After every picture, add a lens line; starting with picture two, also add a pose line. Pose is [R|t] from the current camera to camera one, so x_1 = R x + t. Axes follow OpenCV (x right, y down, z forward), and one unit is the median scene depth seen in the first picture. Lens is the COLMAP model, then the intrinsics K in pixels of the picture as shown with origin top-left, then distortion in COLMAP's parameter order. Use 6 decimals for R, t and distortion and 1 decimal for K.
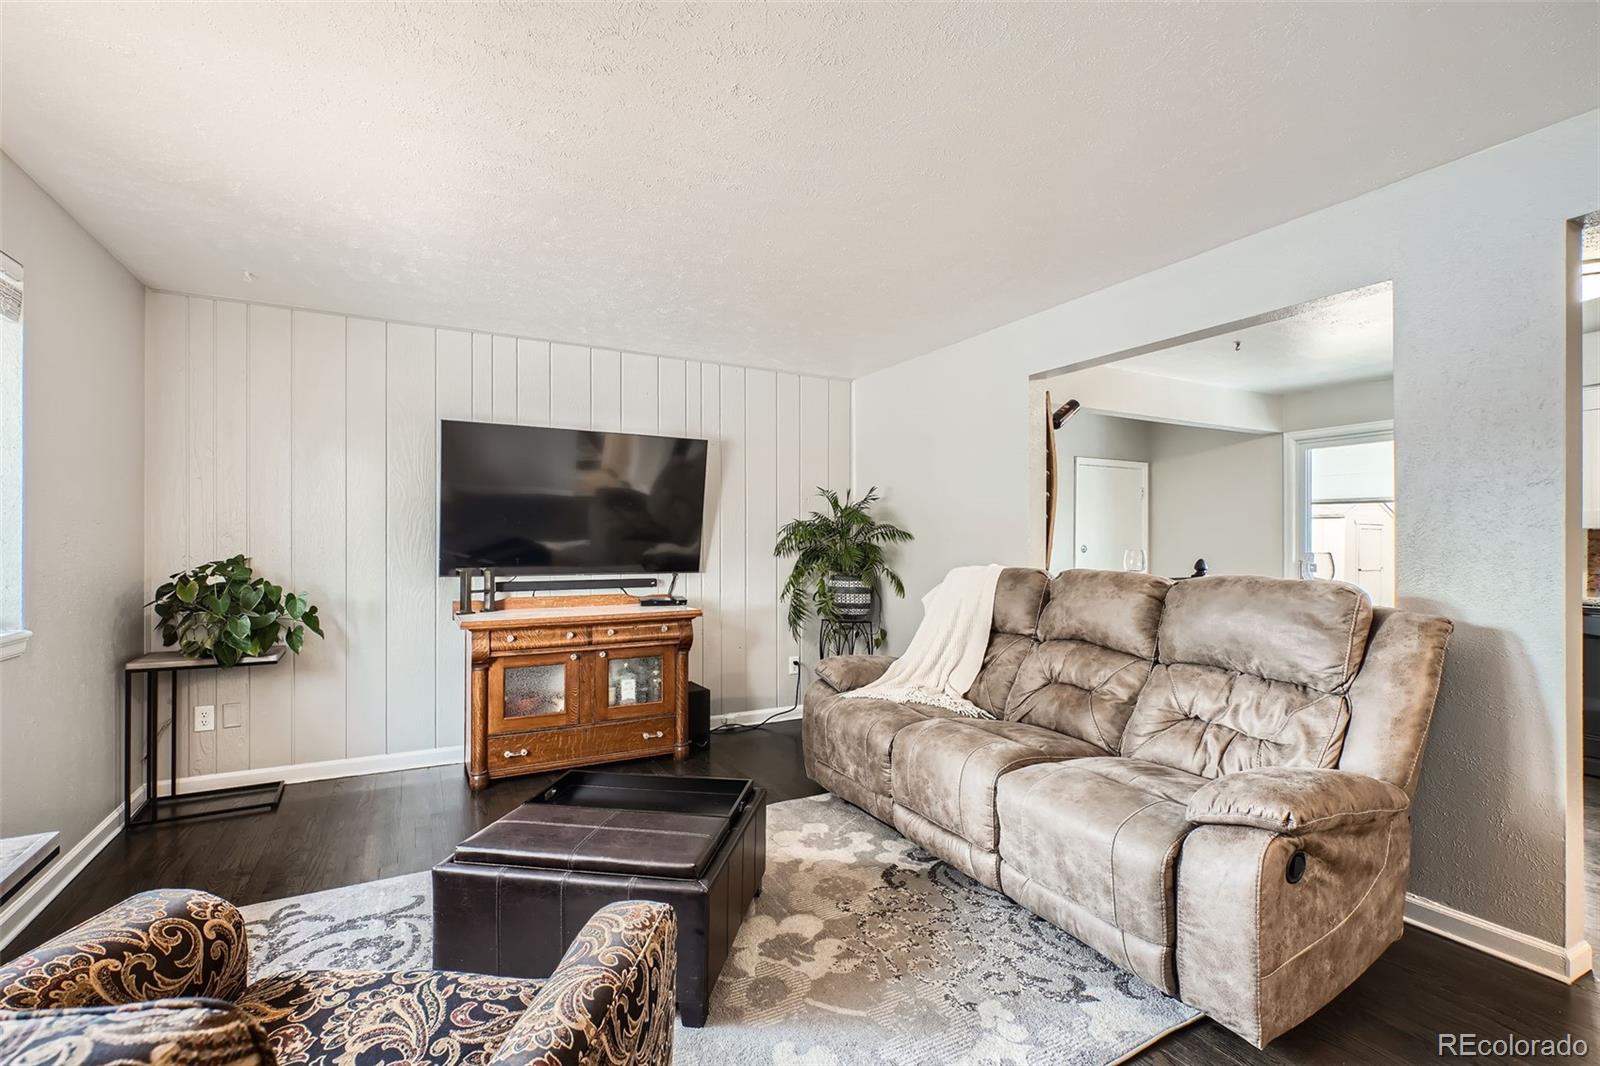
lens RADIAL K [[722.2, 0, 798.5], [0, 722.2, 537.9], [0, 0, 1]] dist [-0.003260, -0.000315]
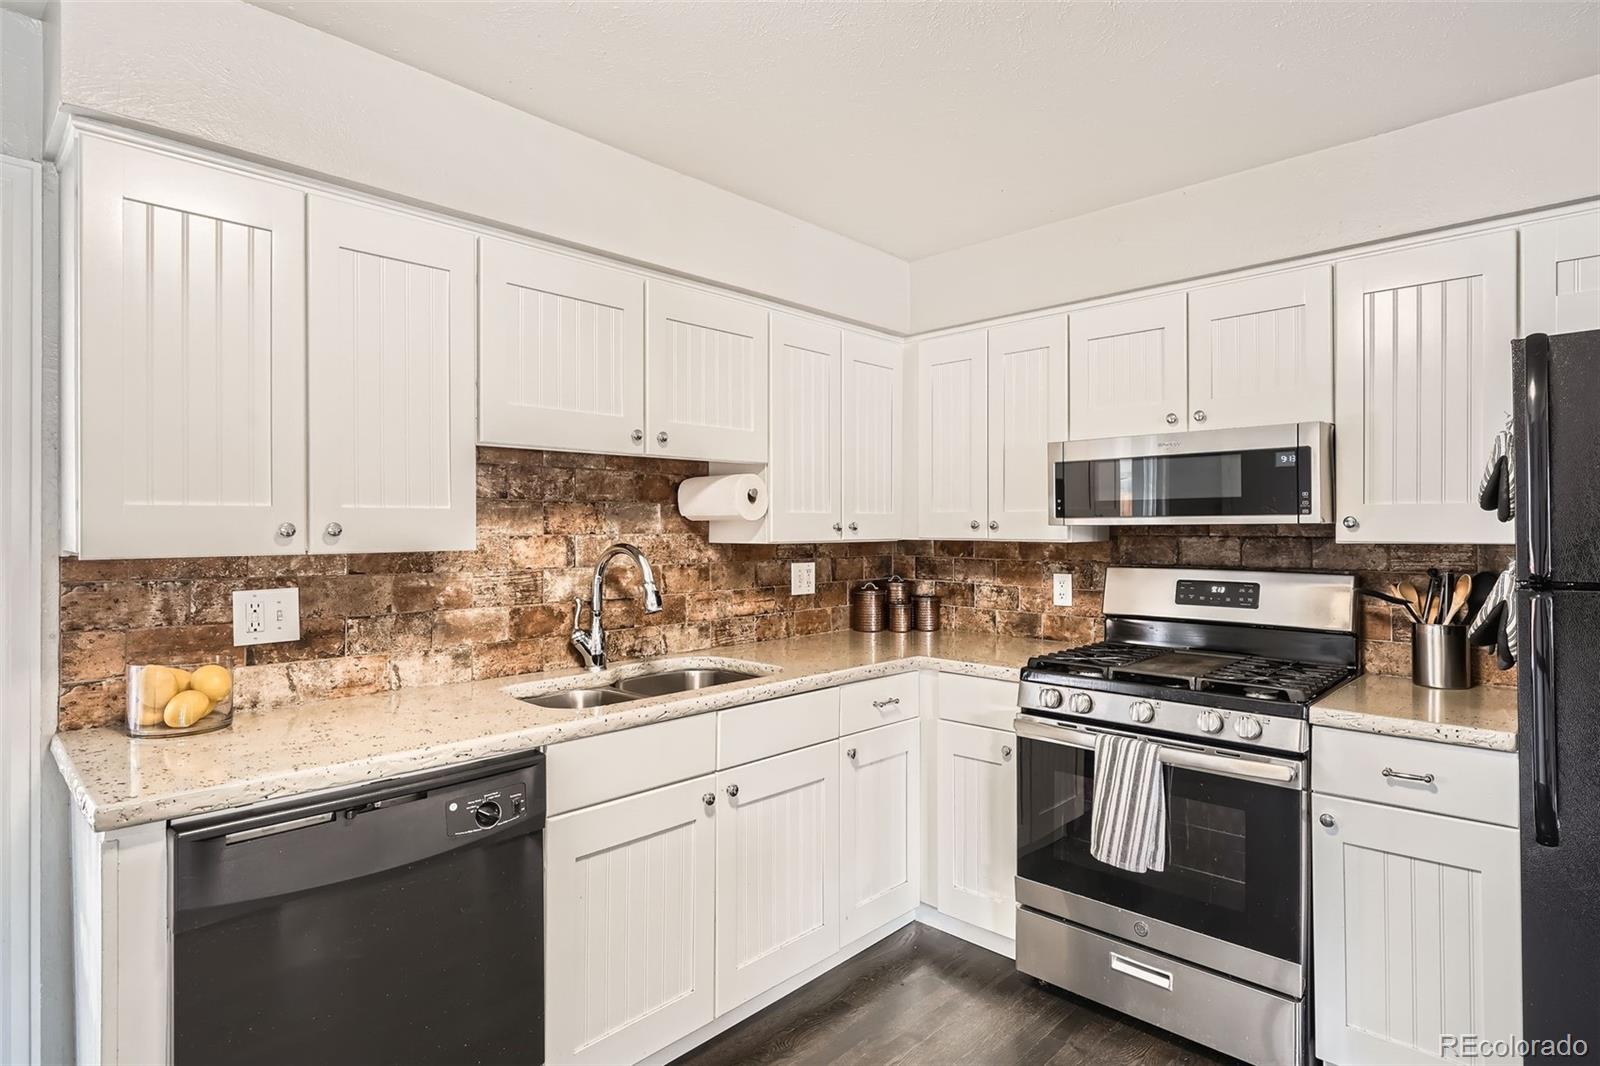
lens RADIAL K [[828.0, 0, 800.6], [0, 828.0, 530.0], [0, 0, 1]] dist [0.007107, -0.001876]
pose [[-0.338172, -0.001307, 0.941083, 0.603831], [-0.004468, 0.999990, -0.000216, -0.026131], [-0.941074, -0.004277, -0.338175, 0.802274]]
